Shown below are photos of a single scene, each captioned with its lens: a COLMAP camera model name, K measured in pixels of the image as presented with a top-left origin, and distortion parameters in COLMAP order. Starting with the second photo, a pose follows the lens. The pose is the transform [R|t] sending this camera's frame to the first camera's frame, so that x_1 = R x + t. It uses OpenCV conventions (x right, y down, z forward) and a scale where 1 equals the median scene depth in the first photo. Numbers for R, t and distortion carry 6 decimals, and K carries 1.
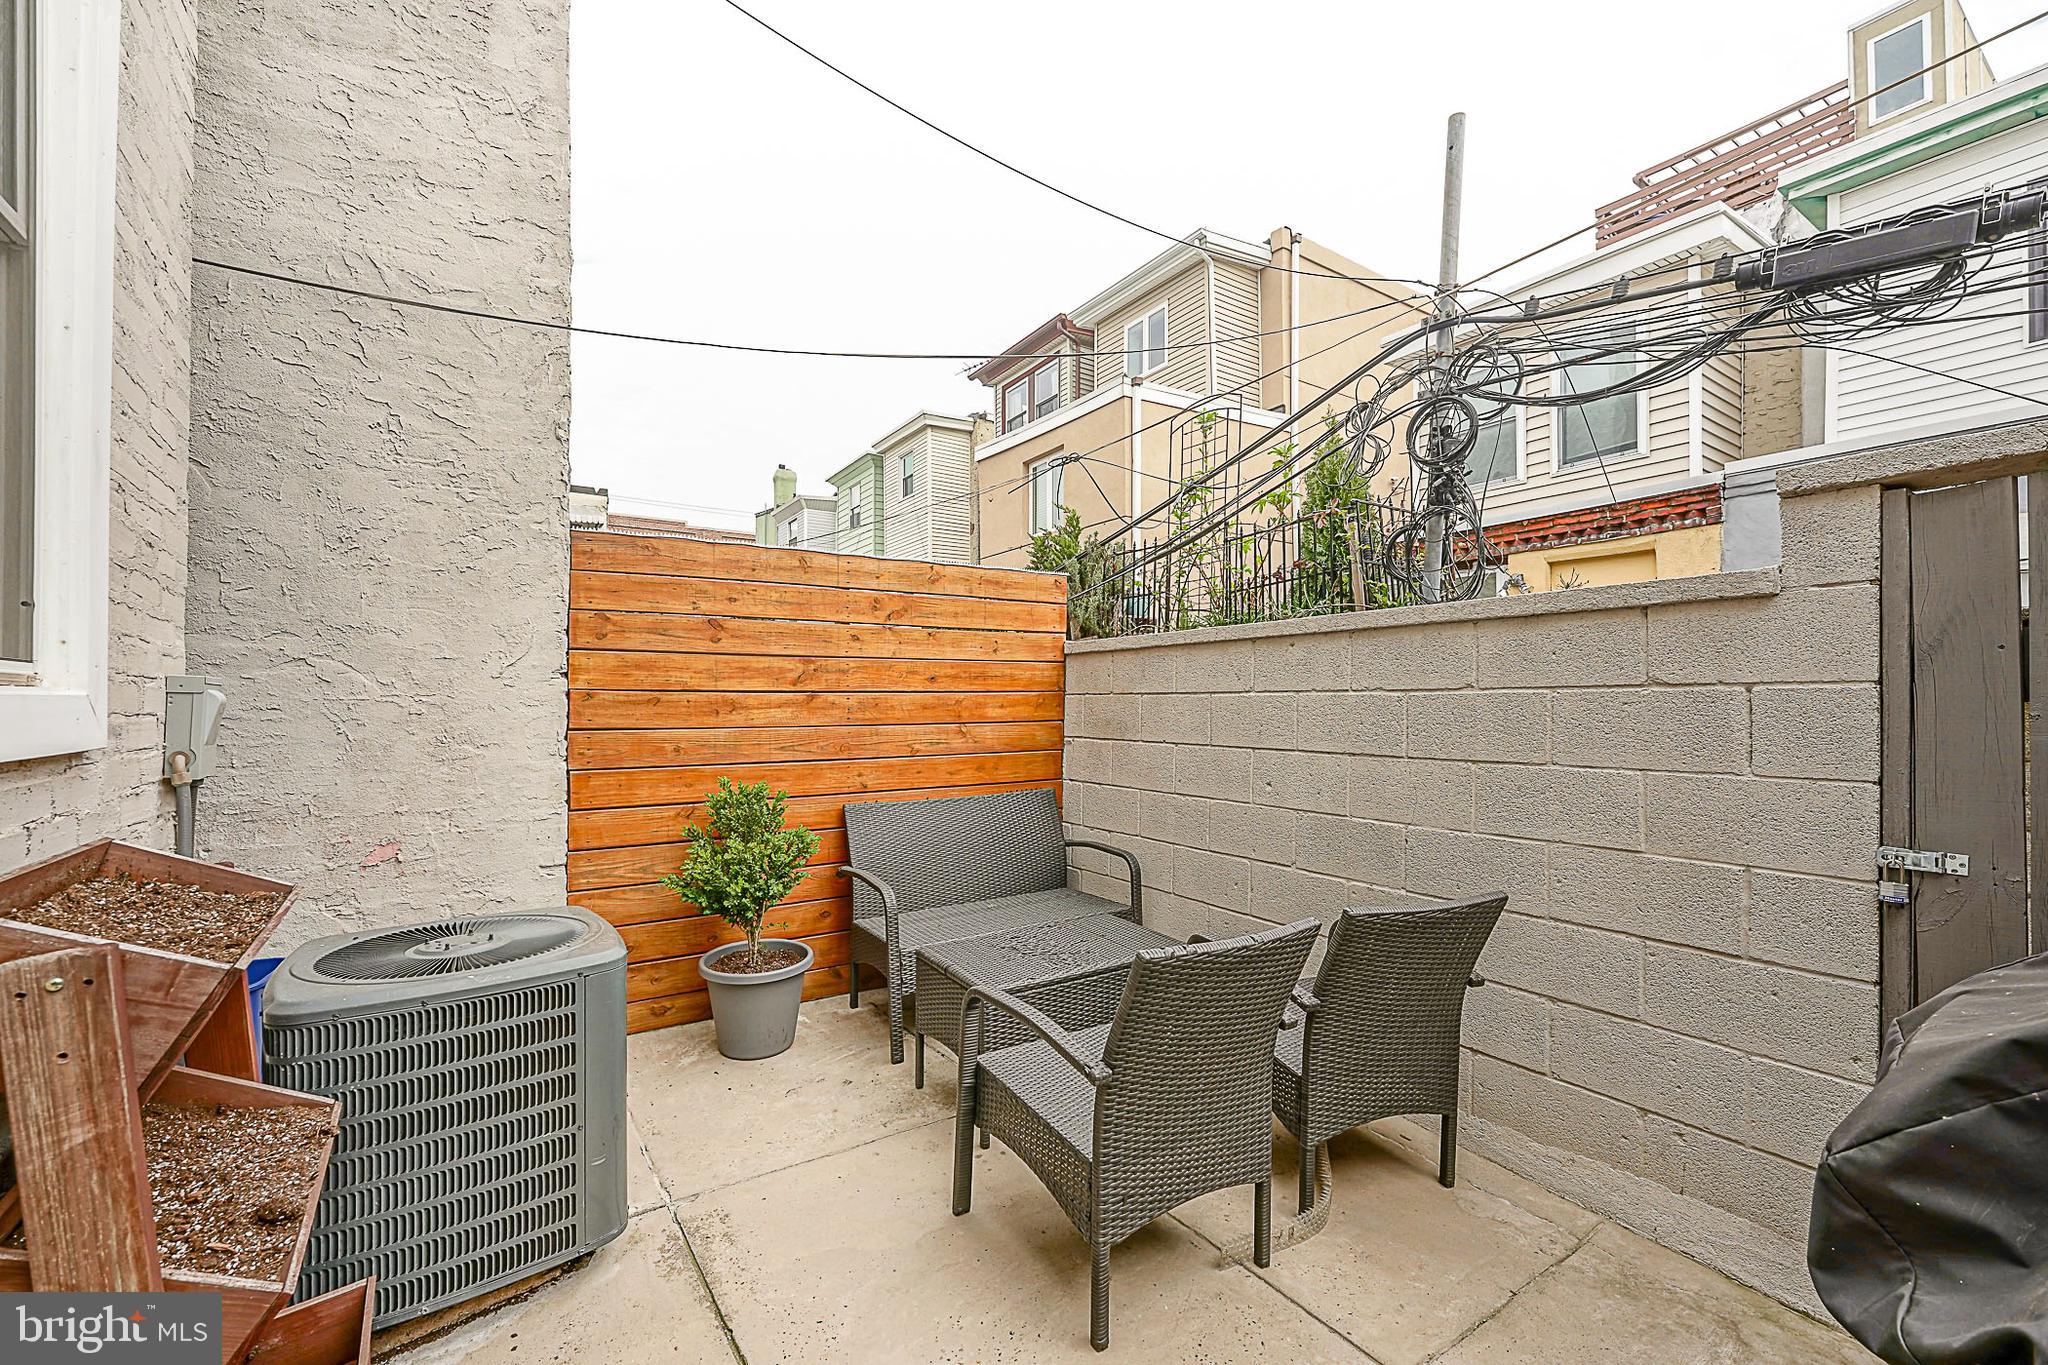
lens RADIAL K [[856.6, 0, 1028.9], [0, 856.6, 665.7], [0, 0, 1]] dist [0.000918, 0.000180]
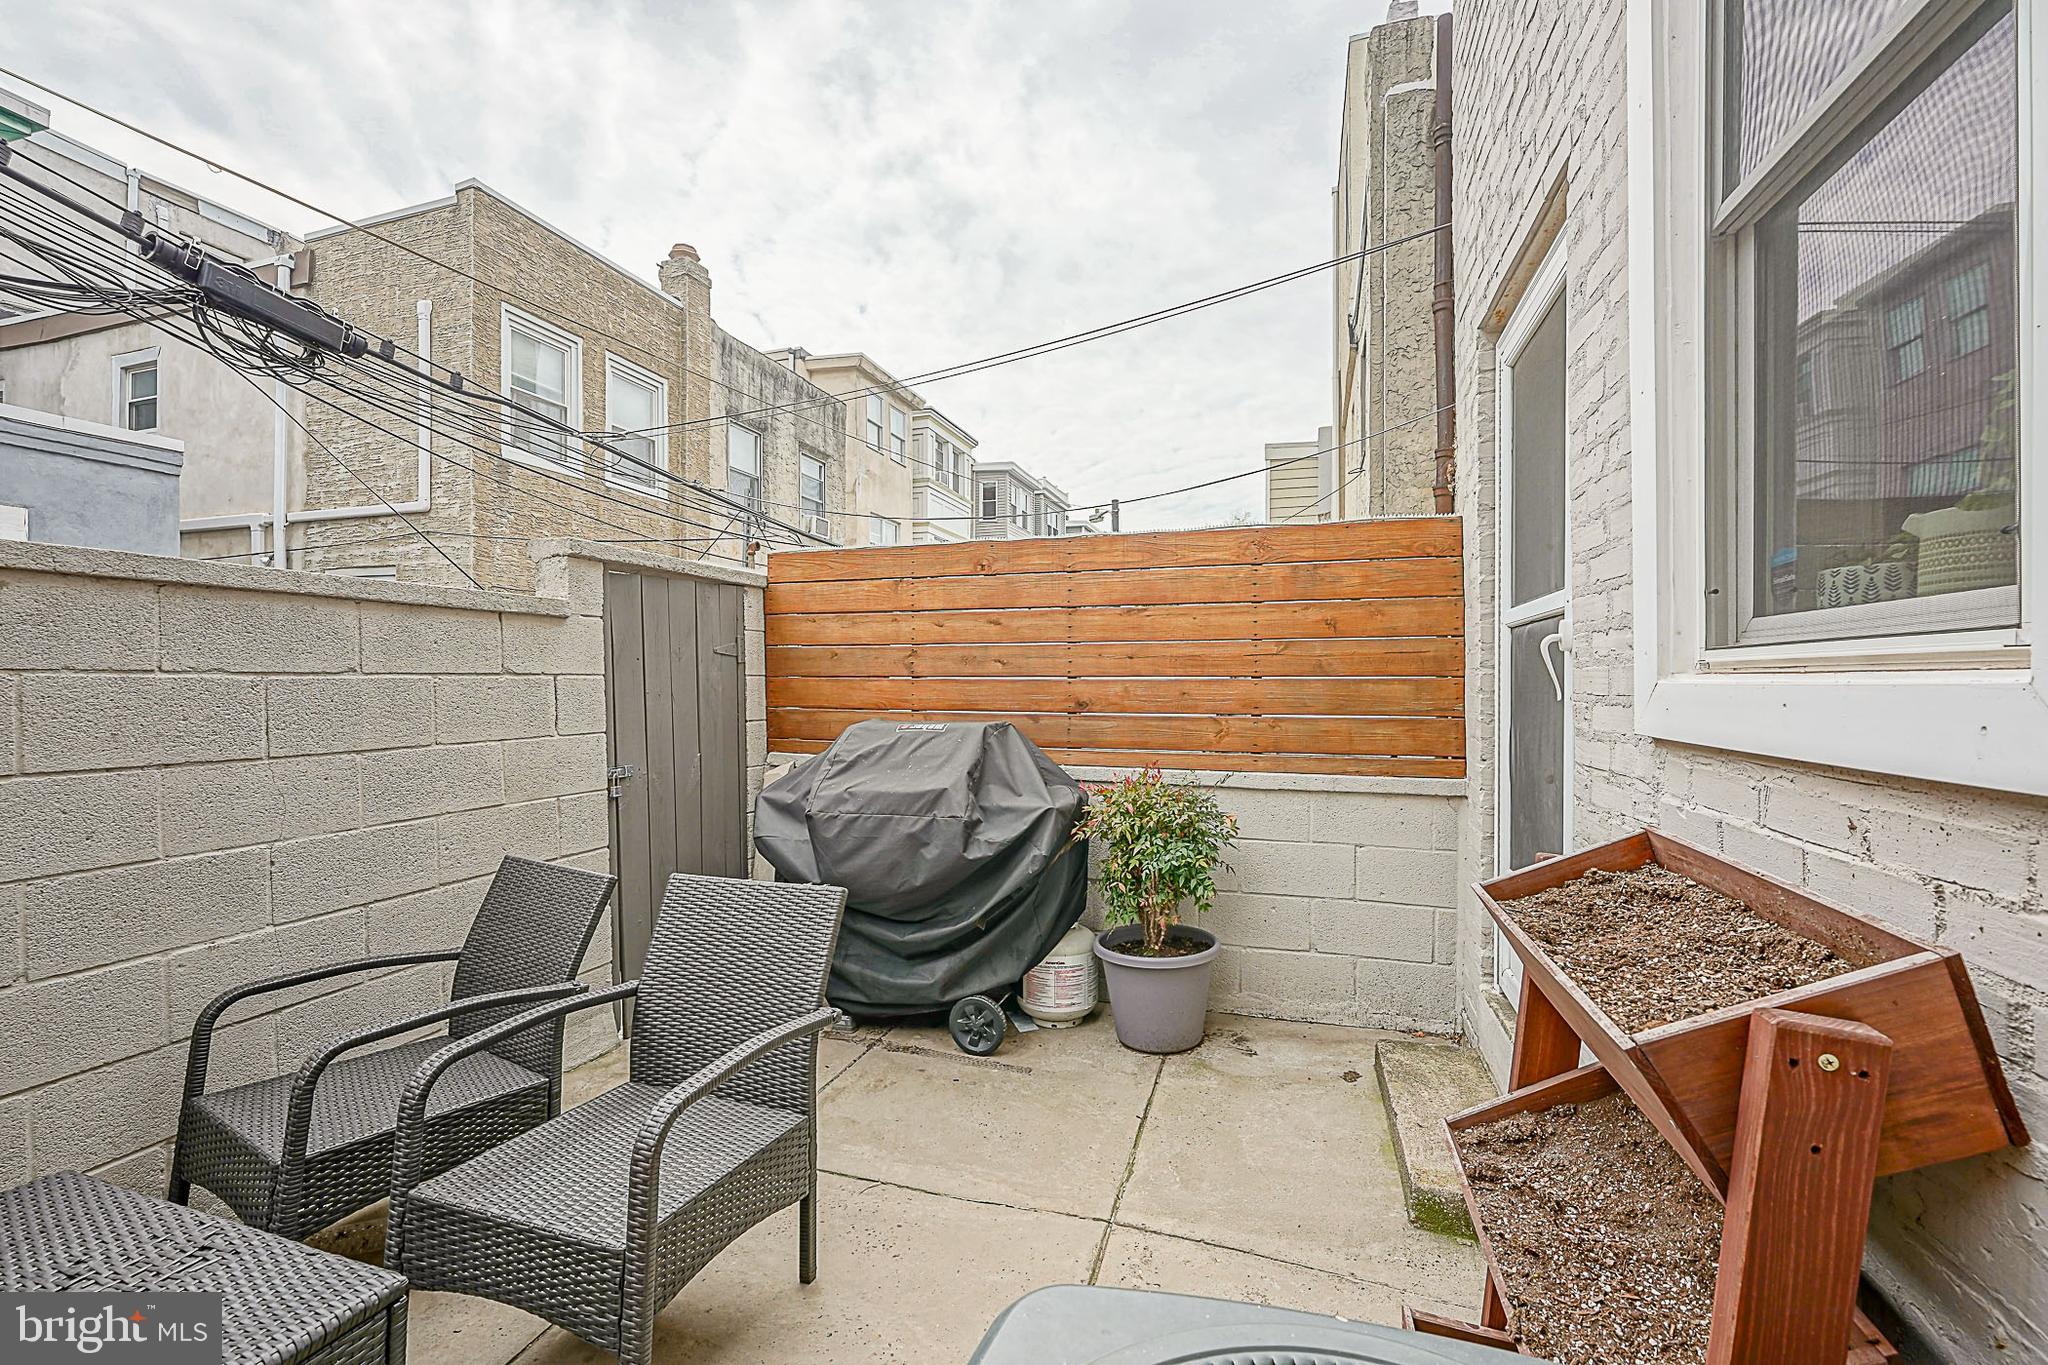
lens RADIAL K [[815.5, 0, 1024.0], [0, 815.5, 682.5], [0, 0, 1]] dist [0.000051, 0.000494]
pose [[-0.628988, 0.002981, 0.777410, -0.613750], [-0.030620, 0.999122, -0.028606, 0.039651], [-0.776812, -0.041797, -0.628344, 0.990950]]
